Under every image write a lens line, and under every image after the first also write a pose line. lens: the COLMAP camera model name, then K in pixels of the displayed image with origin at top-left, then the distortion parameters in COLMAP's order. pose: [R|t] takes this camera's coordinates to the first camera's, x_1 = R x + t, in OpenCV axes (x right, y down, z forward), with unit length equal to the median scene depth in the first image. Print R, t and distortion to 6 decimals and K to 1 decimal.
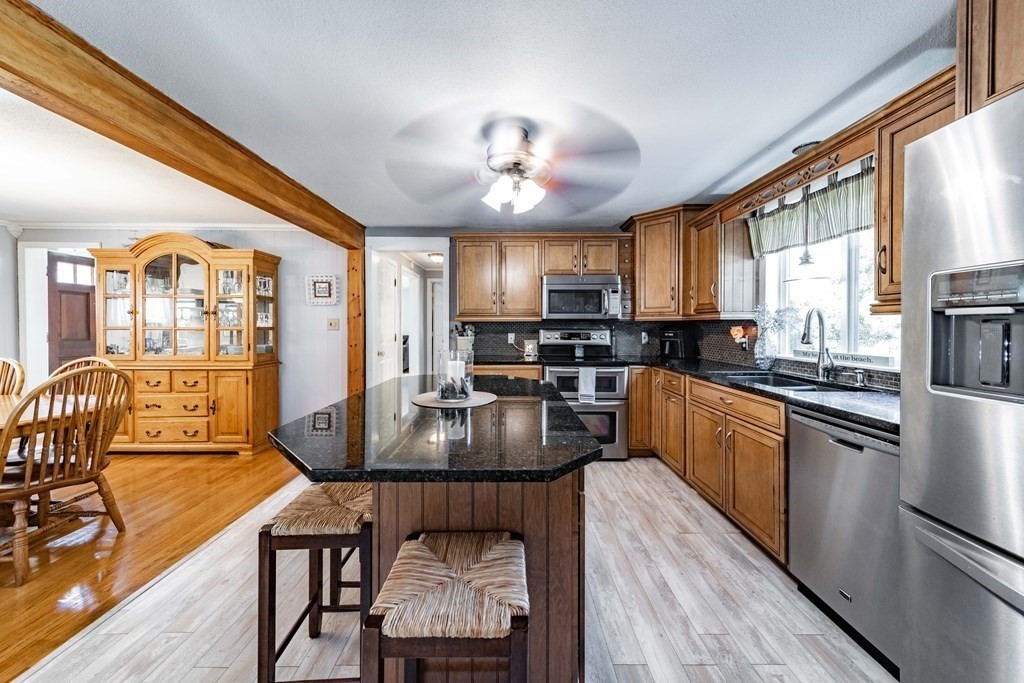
lens RADIAL K [[359.8, 0, 510.0], [0, 359.8, 331.3], [0, 0, 1]] dist [0.010611, -0.000653]
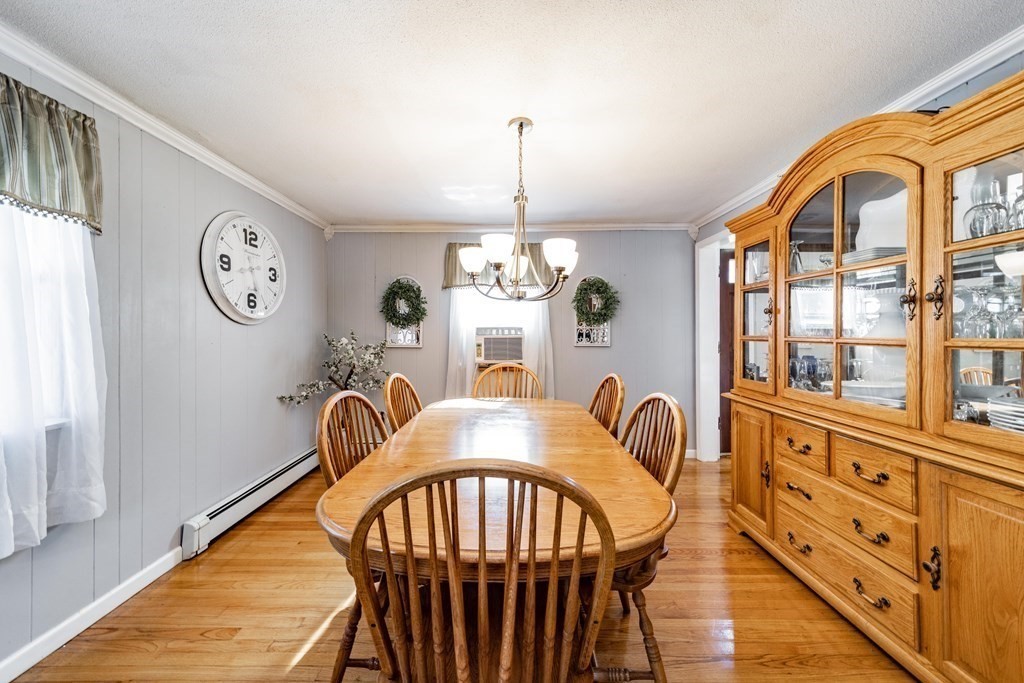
lens RADIAL K [[359.8, 0, 509.6], [0, 359.8, 332.7], [0, 0, 1]] dist [0.010611, -0.000653]
pose [[-0.014360, -0.002576, -0.999894, -0.457286], [-0.006876, 0.999973, -0.002478, -0.014196], [0.999873, 0.006840, -0.014377, 0.591054]]
